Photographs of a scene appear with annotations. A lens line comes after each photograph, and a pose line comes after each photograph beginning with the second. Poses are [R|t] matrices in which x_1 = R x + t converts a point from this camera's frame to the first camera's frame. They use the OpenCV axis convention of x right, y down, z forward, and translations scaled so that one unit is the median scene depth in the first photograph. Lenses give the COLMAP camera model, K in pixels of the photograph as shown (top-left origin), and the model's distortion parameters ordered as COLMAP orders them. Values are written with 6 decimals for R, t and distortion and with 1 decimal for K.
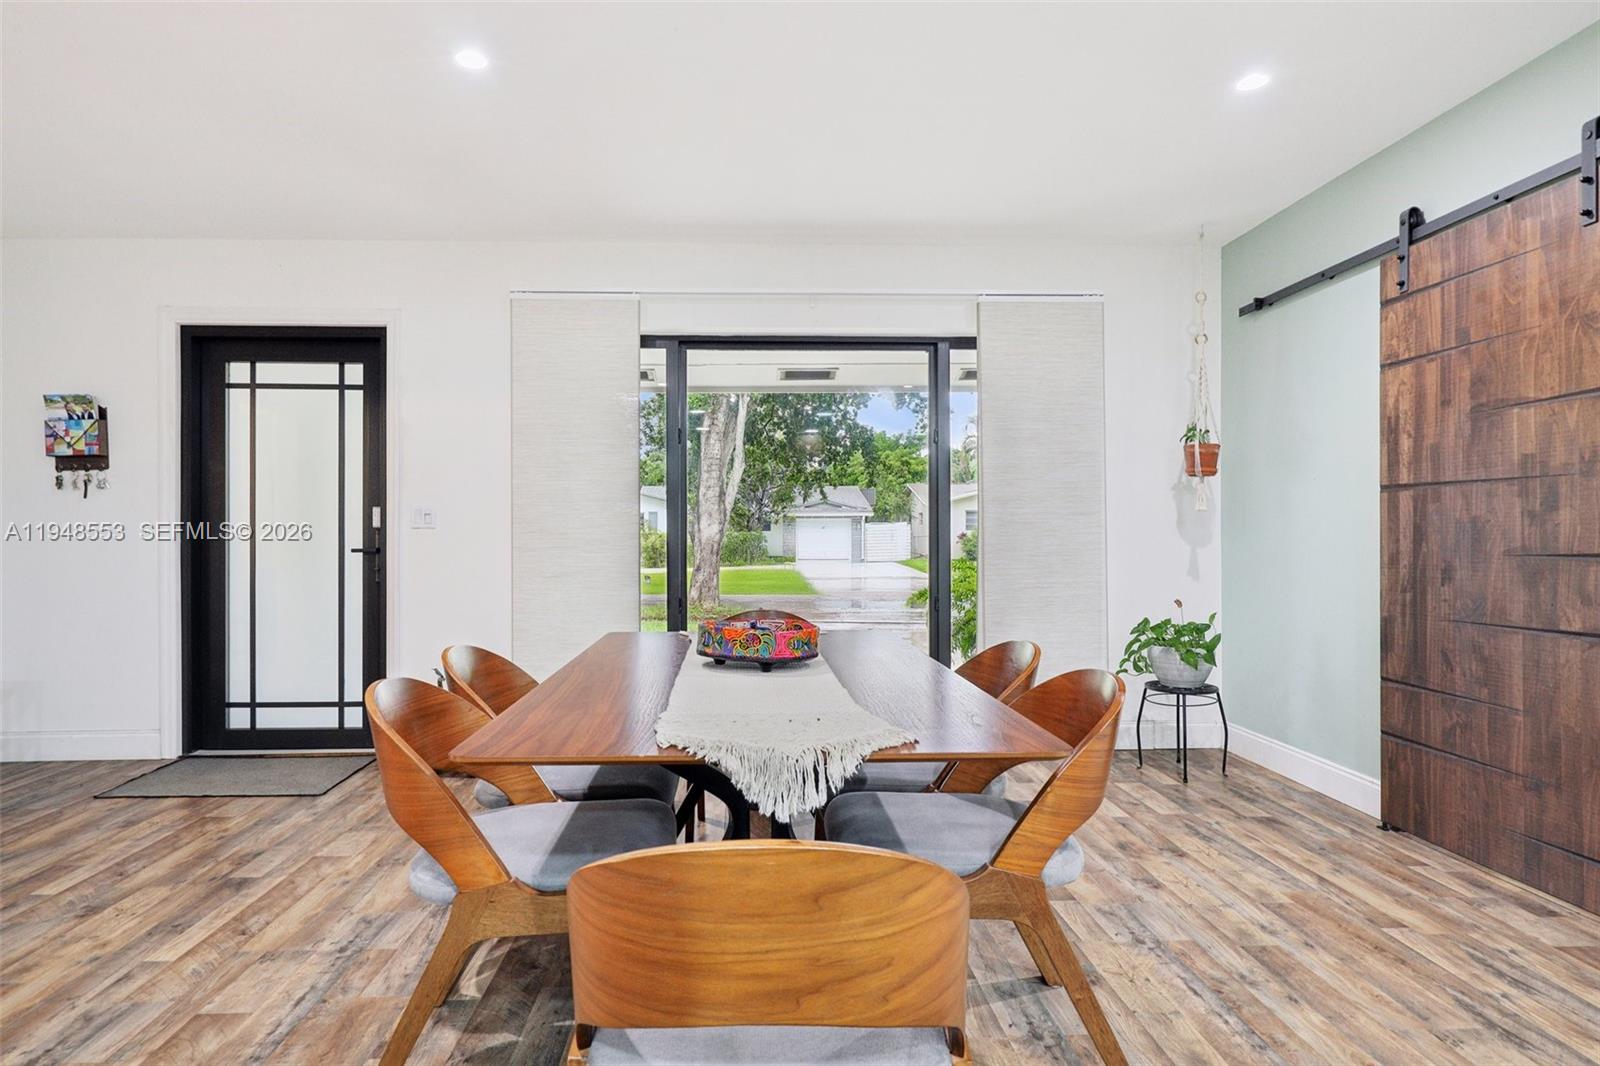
lens RADIAL K [[891.3, 0, 795.0], [0, 891.3, 535.1], [0, 0, 1]] dist [-0.002602, 0.000967]
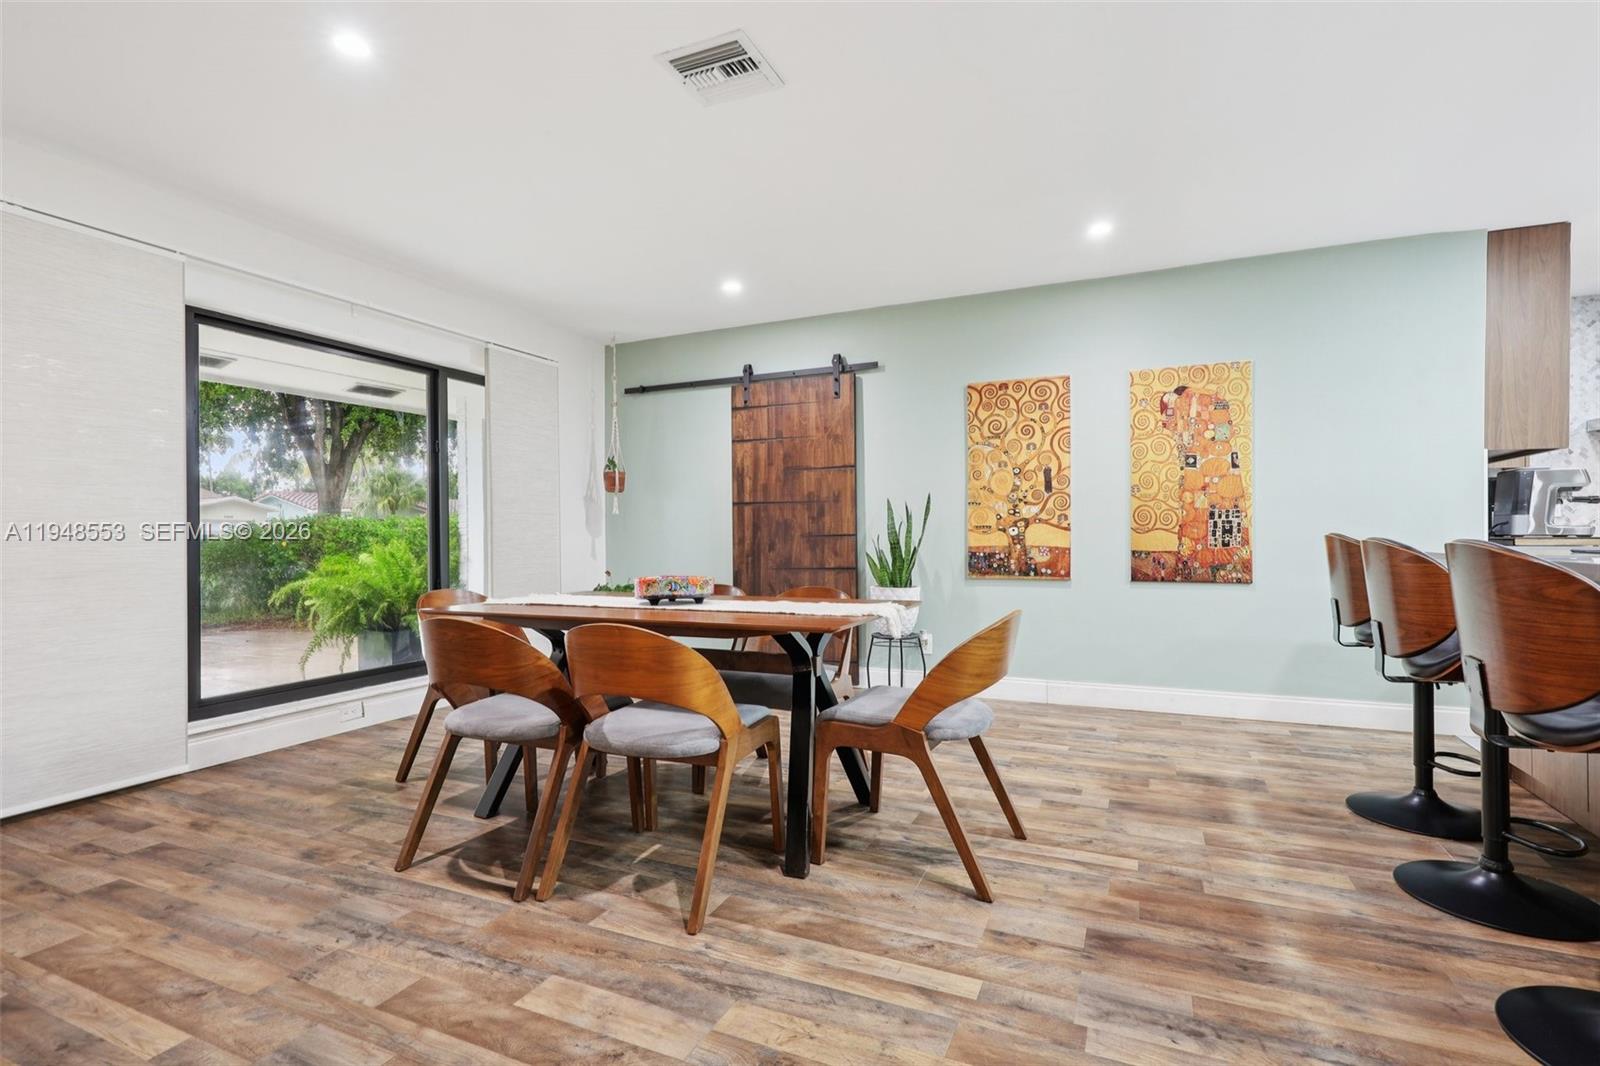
lens RADIAL K [[762.4, 0, 808.4], [0, 762.4, 536.4], [0, 0, 1]] dist [-0.000248, 0.000664]
pose [[0.438736, -0.005420, 0.898600, -0.855165], [0.008529, 0.999962, 0.001866, 0.017720], [-0.898576, 0.006846, 0.438765, 0.143482]]
